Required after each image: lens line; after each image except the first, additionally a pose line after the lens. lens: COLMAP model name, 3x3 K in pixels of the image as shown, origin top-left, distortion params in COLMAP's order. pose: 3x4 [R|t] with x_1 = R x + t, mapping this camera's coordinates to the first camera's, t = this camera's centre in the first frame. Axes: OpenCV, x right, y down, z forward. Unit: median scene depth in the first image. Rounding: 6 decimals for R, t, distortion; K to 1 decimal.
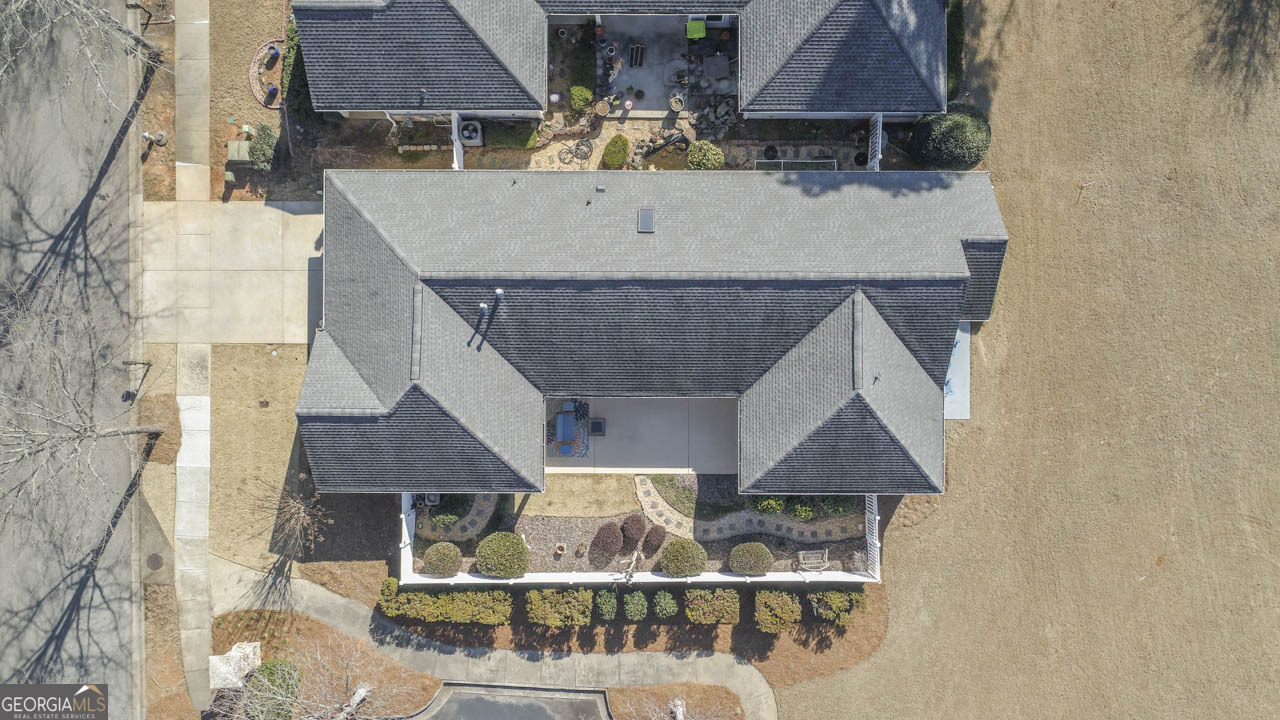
lens RADIAL K [[878.3, 0, 636.2], [0, 878.3, 366.2], [0, 0, 1]] dist [-0.001758, 0.001960]
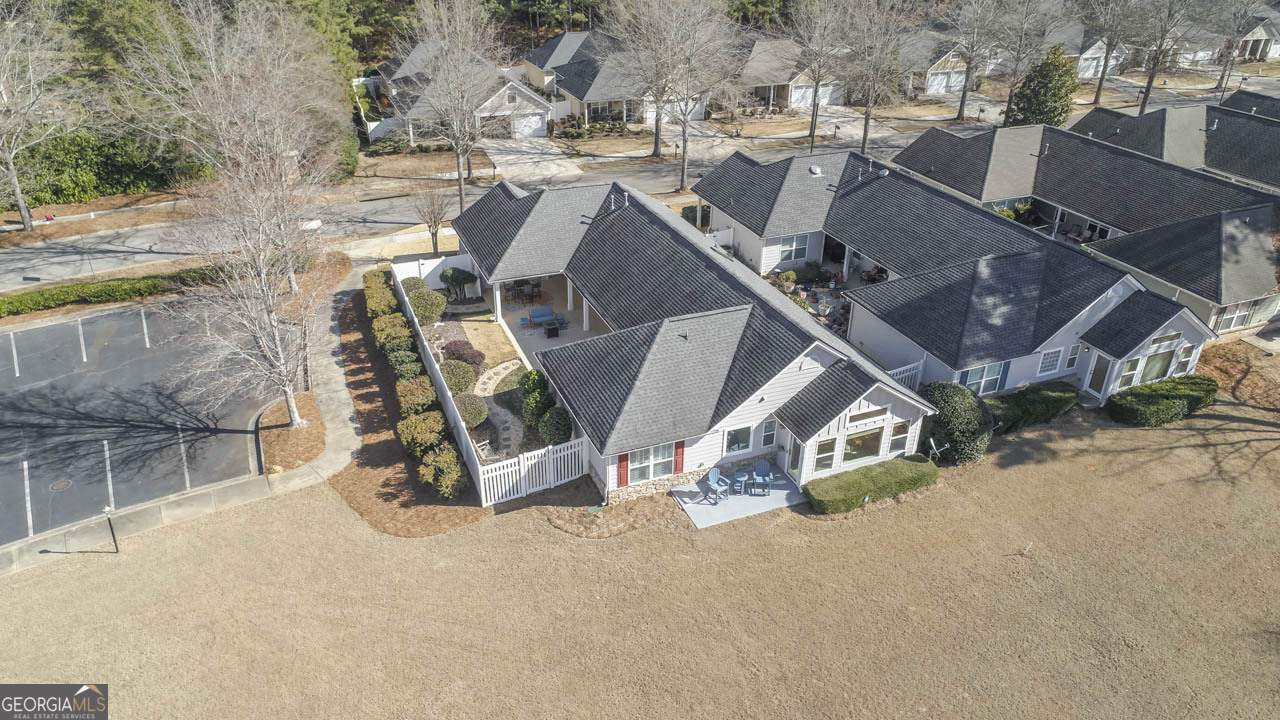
lens RADIAL K [[878.3, 0, 646.6], [0, 878.3, 358.3], [0, 0, 1]] dist [-0.001758, 0.001960]
pose [[0.388112, 0.456936, -0.800361, 0.931992], [-0.921592, 0.186725, -0.340296, 0.348996], [-0.006046, 0.869680, 0.493579, 0.454988]]
